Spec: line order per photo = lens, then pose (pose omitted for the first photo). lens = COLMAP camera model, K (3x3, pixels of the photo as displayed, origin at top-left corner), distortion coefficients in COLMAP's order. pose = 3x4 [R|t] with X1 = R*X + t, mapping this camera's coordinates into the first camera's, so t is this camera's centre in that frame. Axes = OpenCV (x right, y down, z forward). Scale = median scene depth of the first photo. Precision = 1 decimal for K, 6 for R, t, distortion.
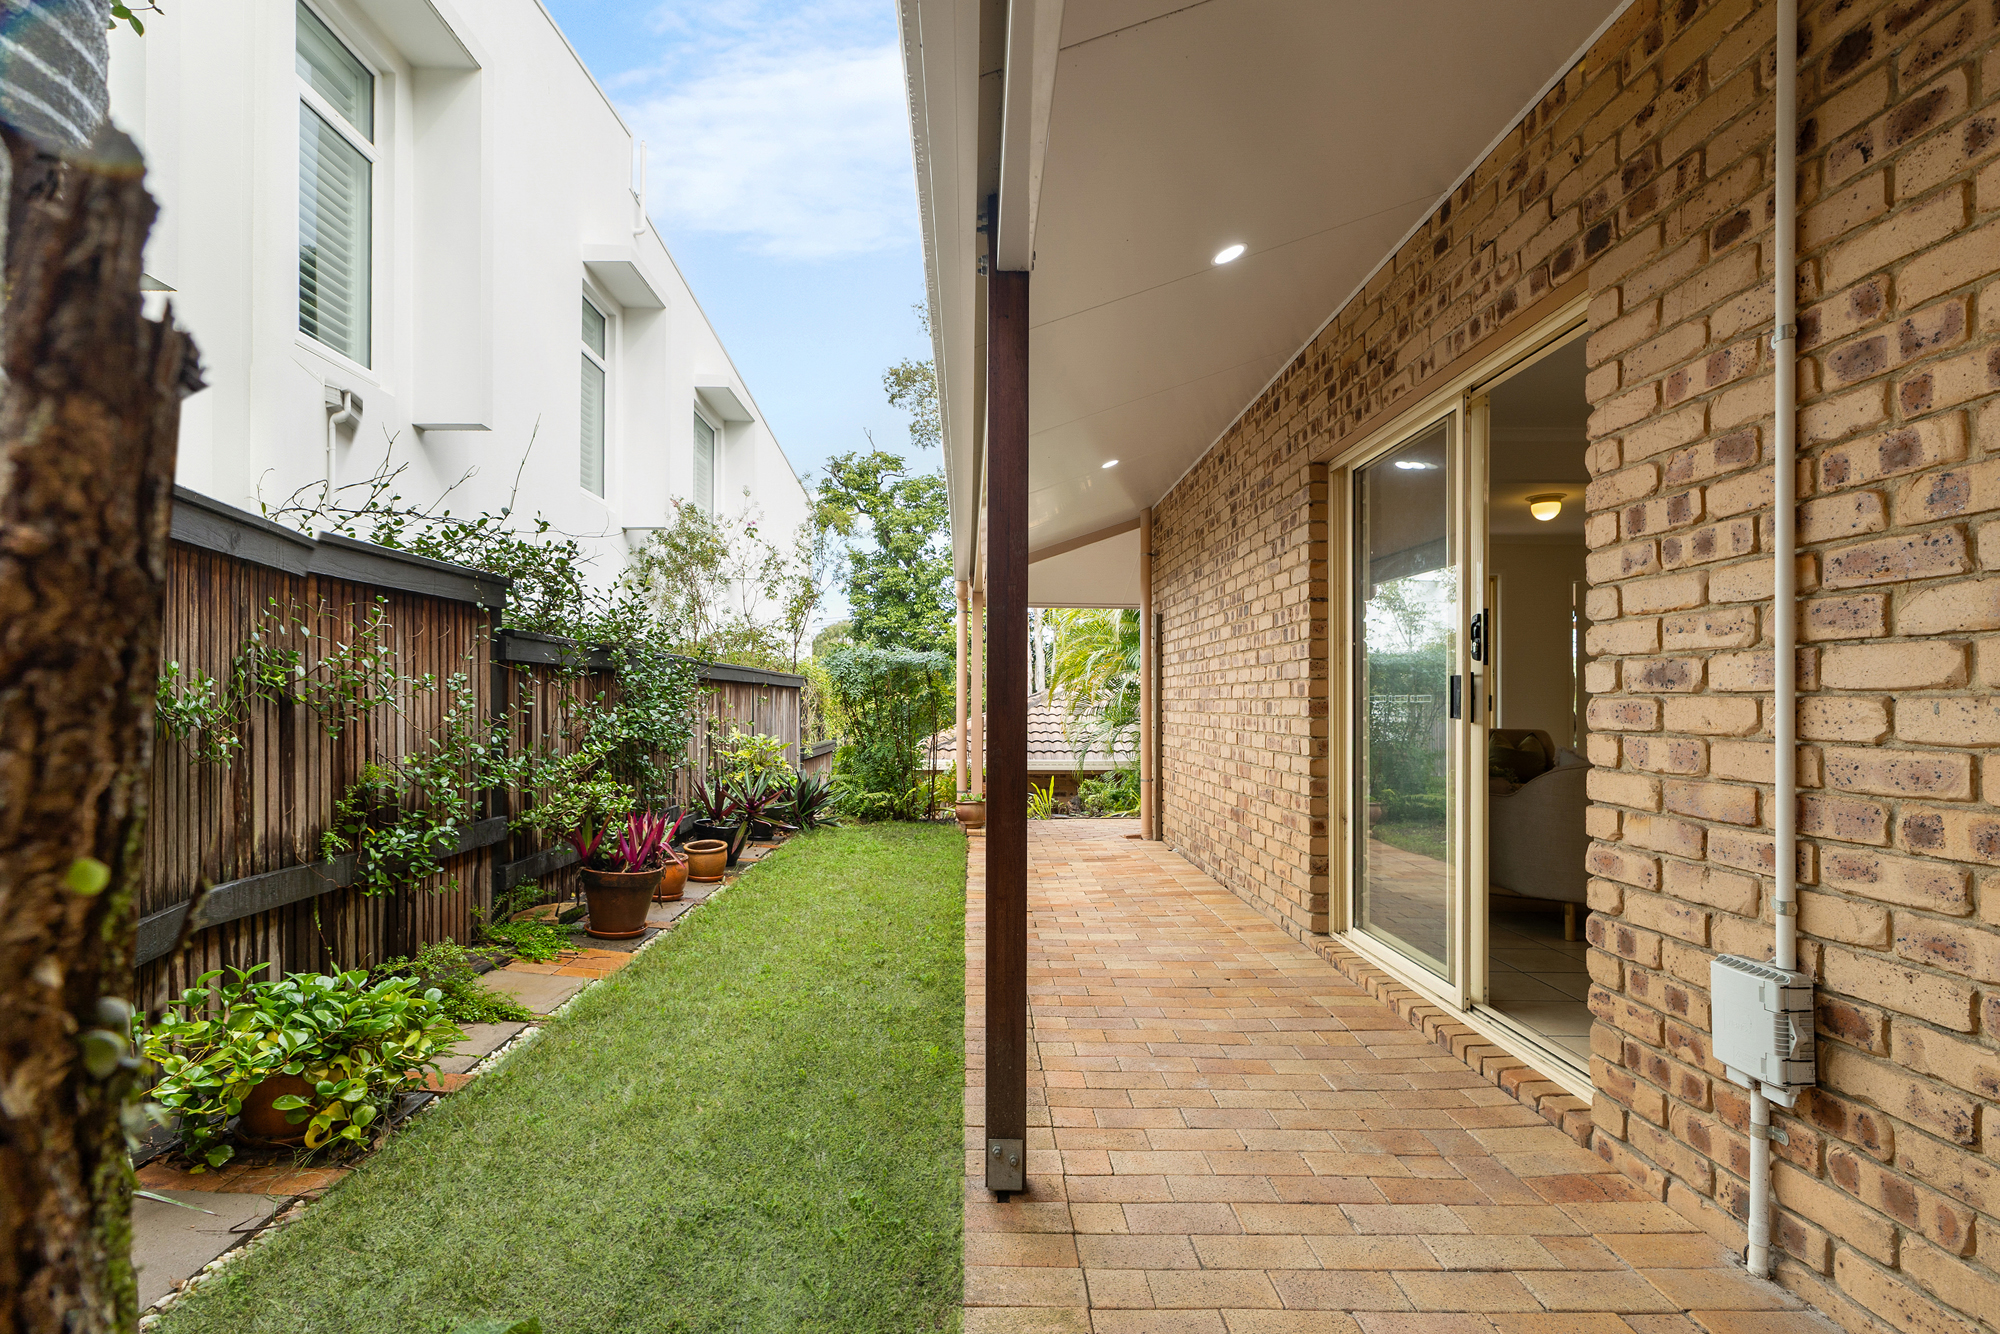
lens RADIAL K [[888.5, 0, 993.2], [0, 888.5, 690.1], [0, 0, 1]] dist [0.011199, 0.000301]
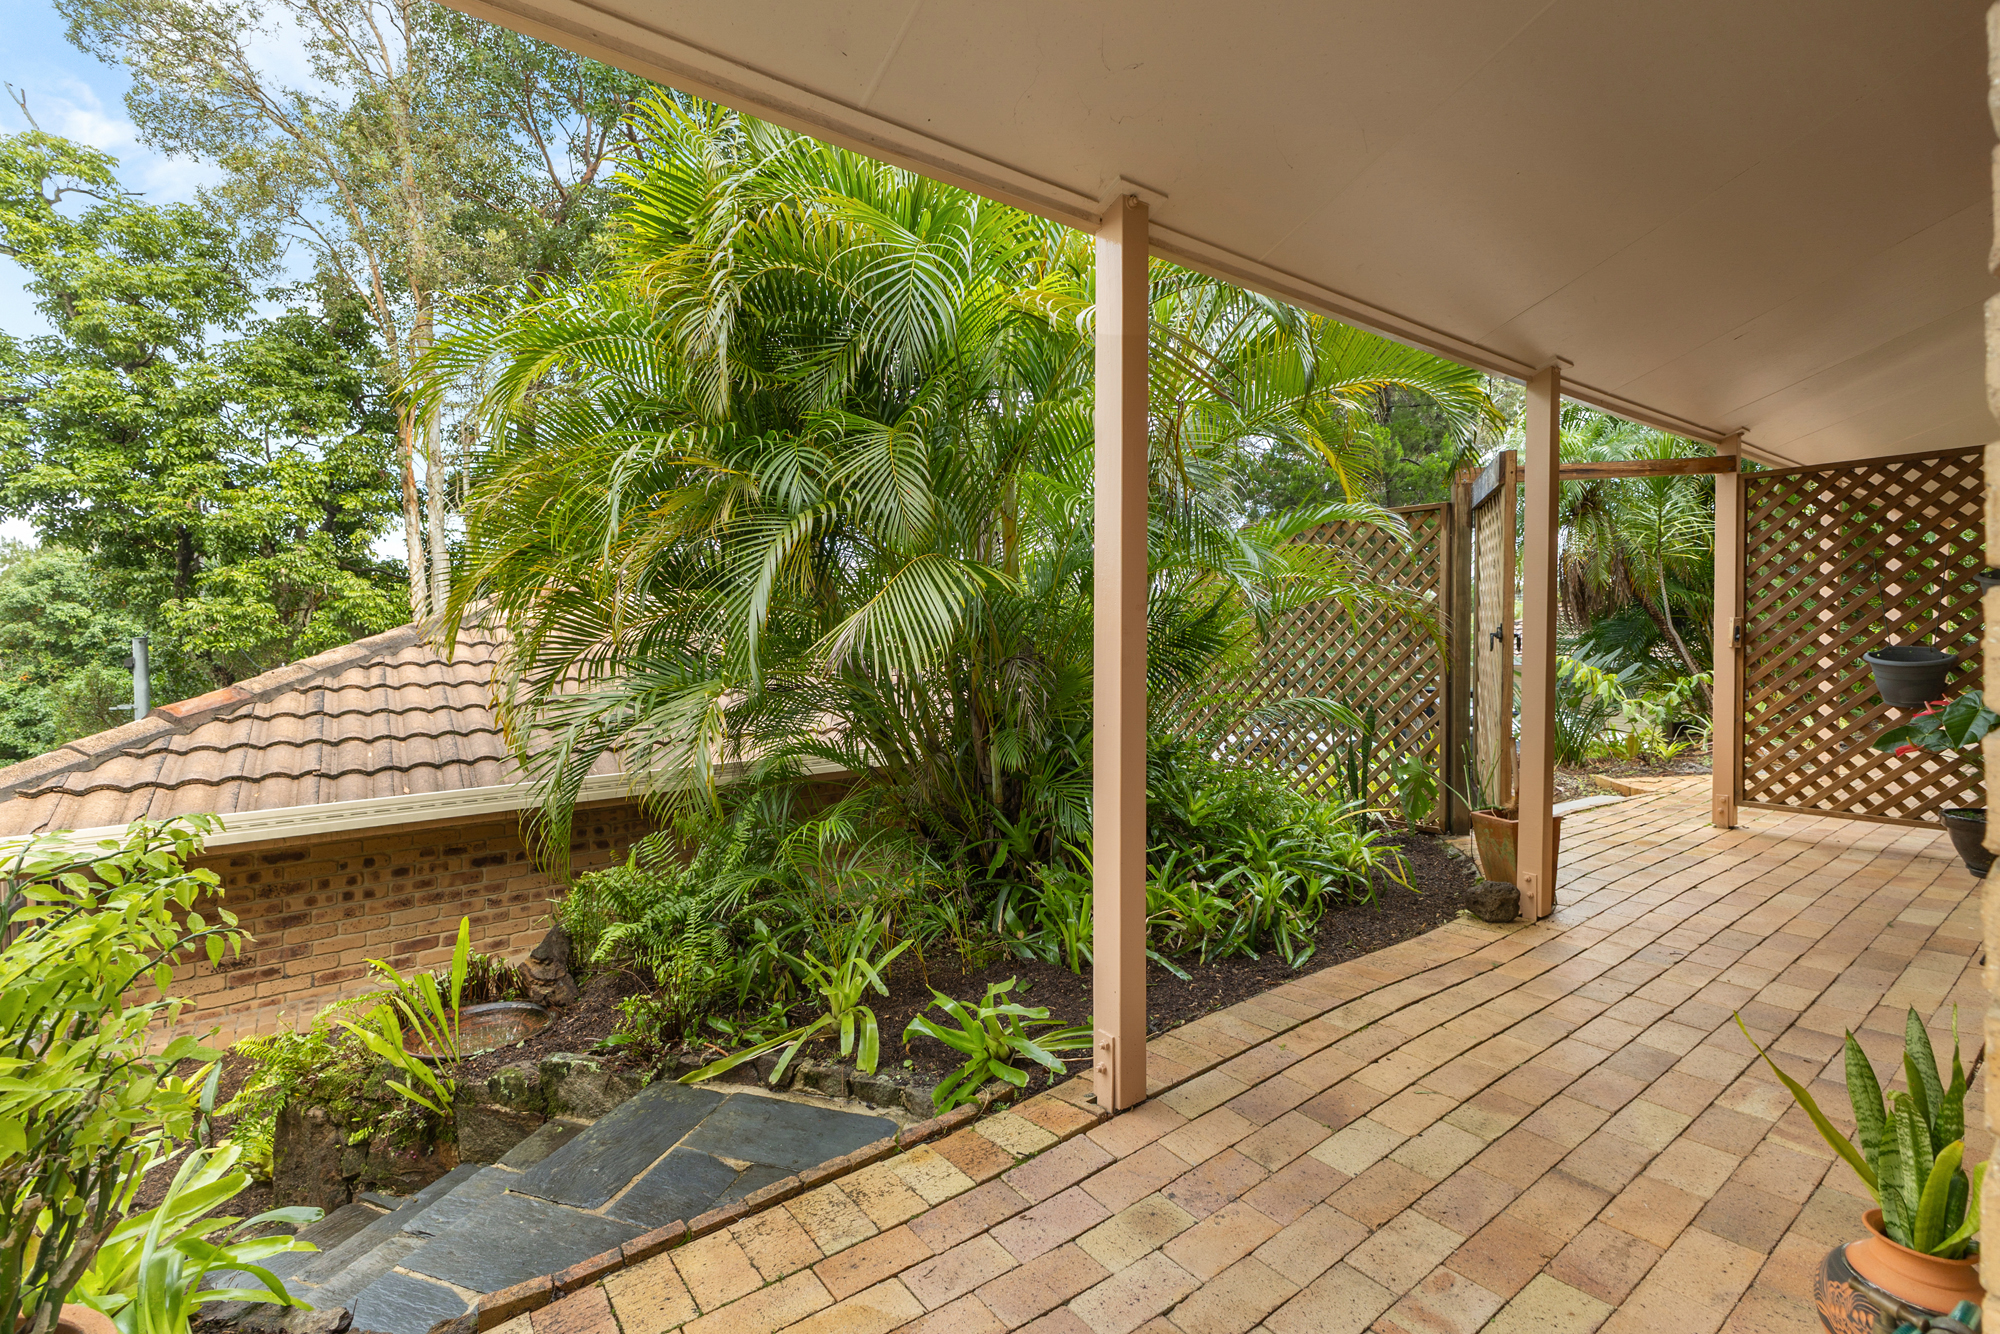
lens RADIAL K [[869.8, 0, 1001.7], [0, 869.8, 629.8], [0, 0, 1]] dist [0.021512, 0.000155]
pose [[0.817285, -0.009343, 0.576158, 0.171875], [0.002437, 0.999916, 0.012757, 0.054005], [-0.576228, -0.009022, 0.817239, 2.559561]]
